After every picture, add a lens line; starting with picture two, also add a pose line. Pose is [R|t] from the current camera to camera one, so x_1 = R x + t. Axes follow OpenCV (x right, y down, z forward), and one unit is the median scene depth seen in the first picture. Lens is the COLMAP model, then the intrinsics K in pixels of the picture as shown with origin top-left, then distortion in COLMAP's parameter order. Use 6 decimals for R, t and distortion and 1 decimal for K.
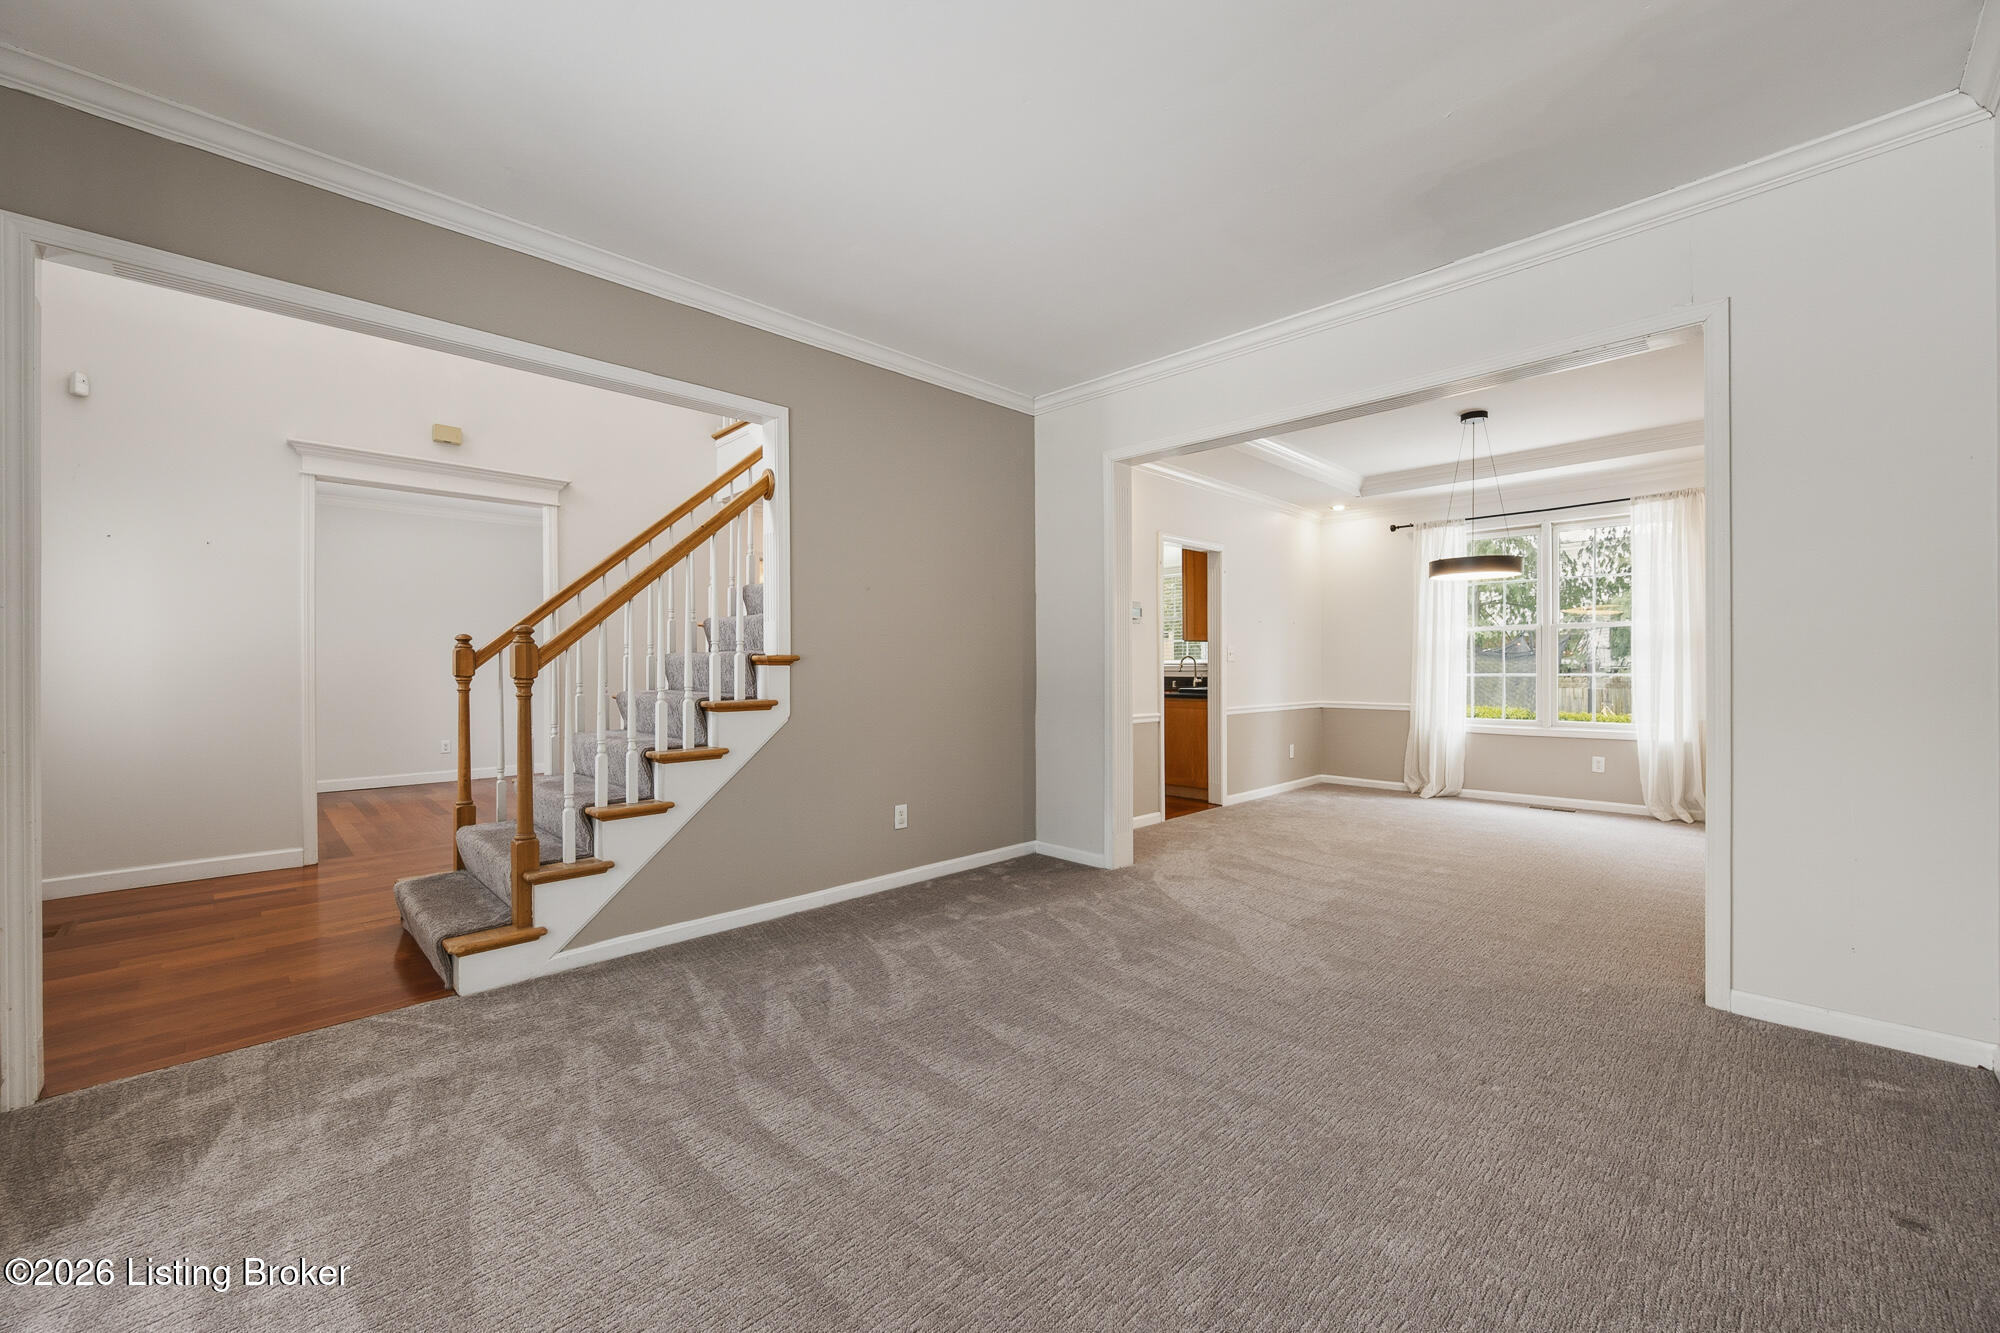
lens RADIAL K [[786.7, 0, 995.3], [0, 786.7, 668.2], [0, 0, 1]] dist [0.000770, 0.000058]
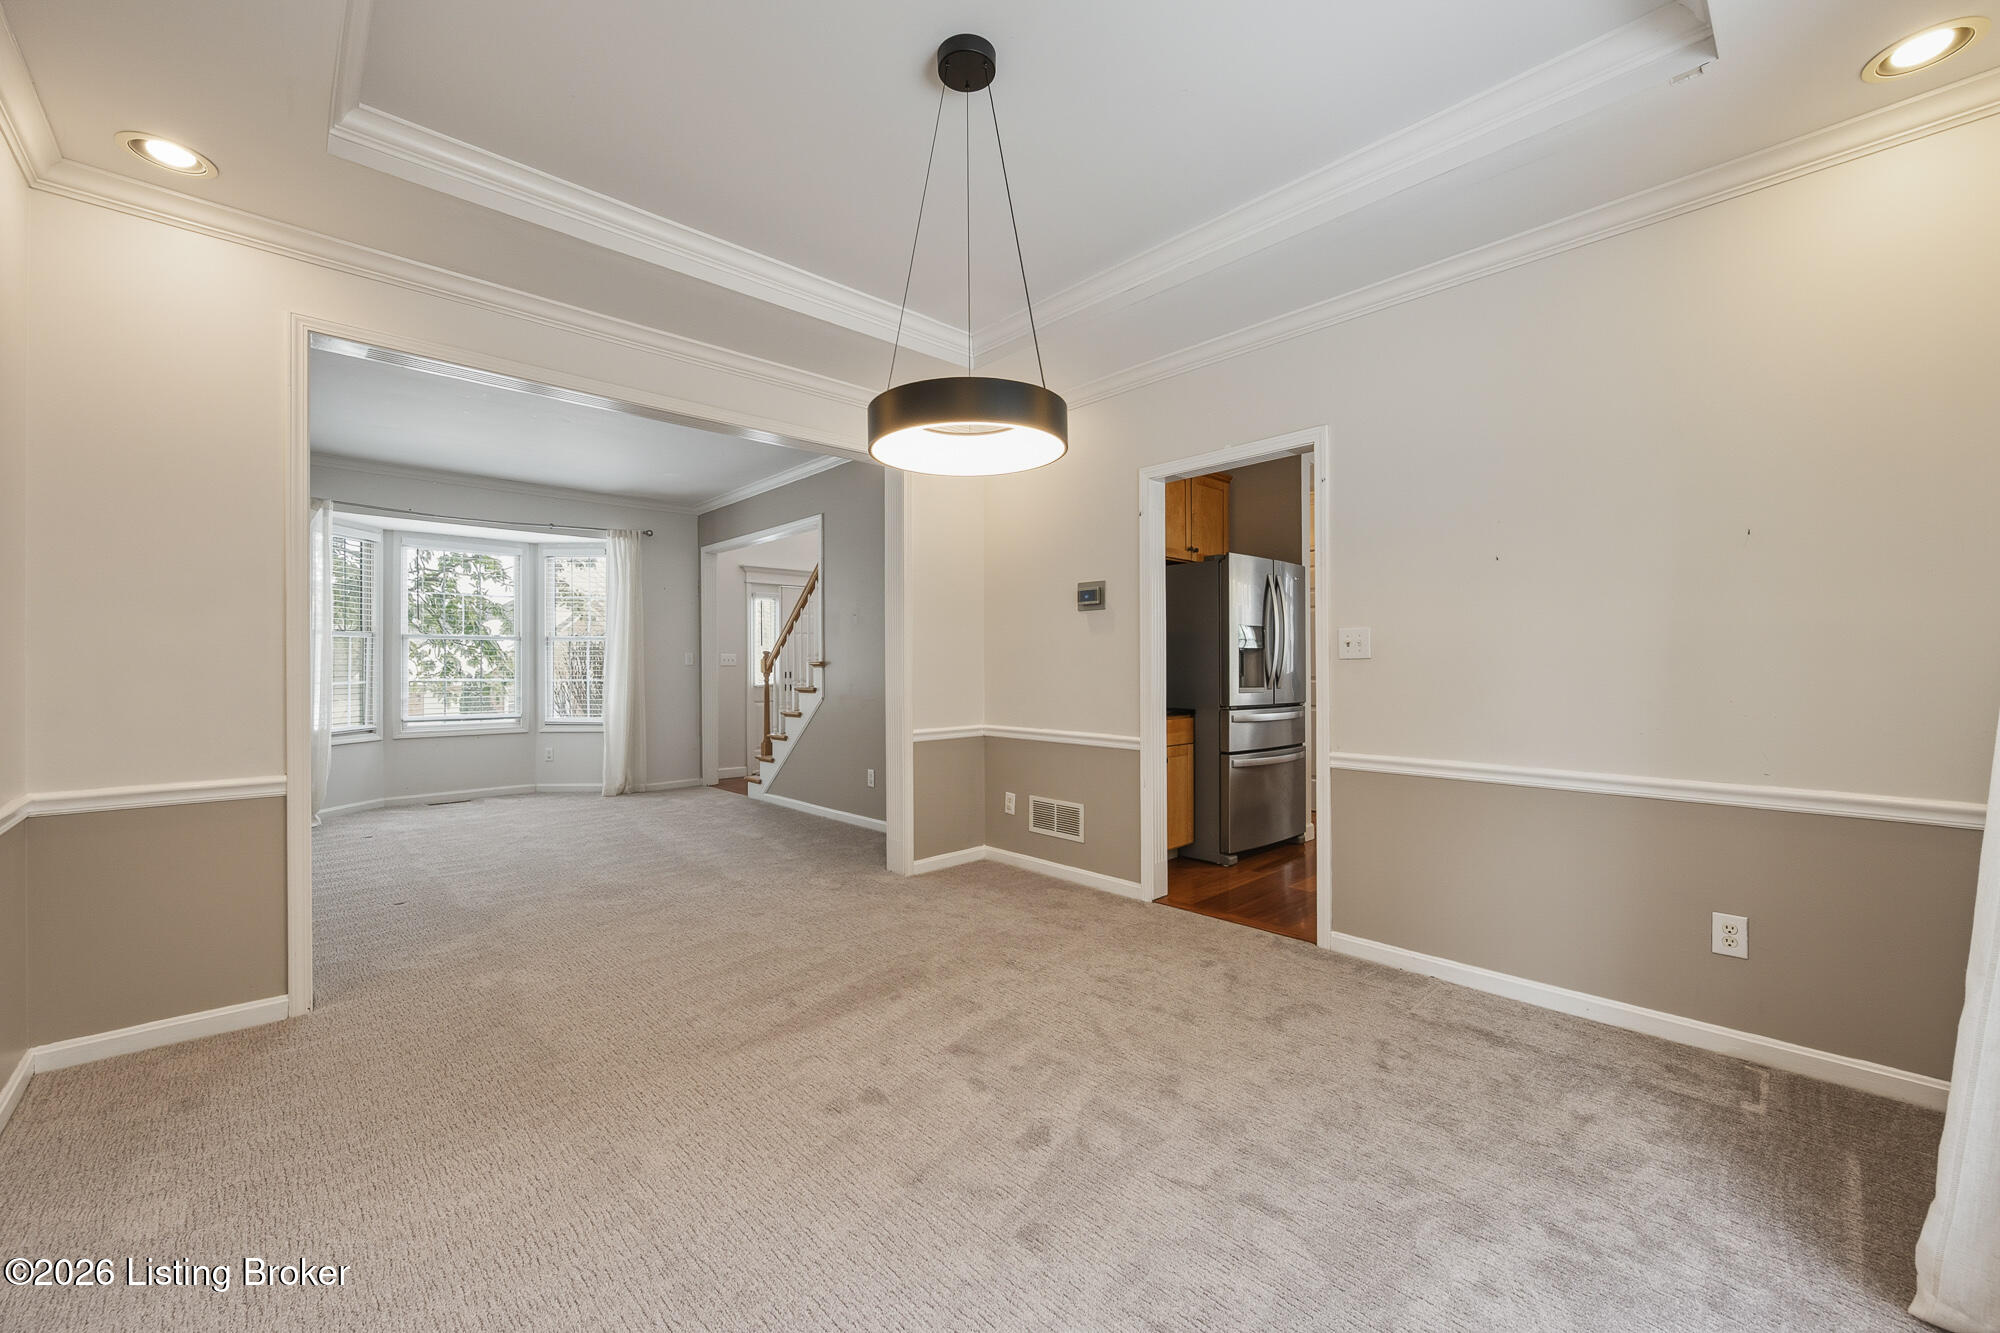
lens RADIAL K [[786.7, 0, 996.9], [0, 786.7, 671.5], [0, 0, 1]] dist [0.000770, 0.000058]
pose [[-0.023621, 0.000558, -0.999721, 0.960126], [-0.009323, 0.999956, 0.000778, 0.000294], [0.999678, 0.009339, -0.023614, 0.963752]]
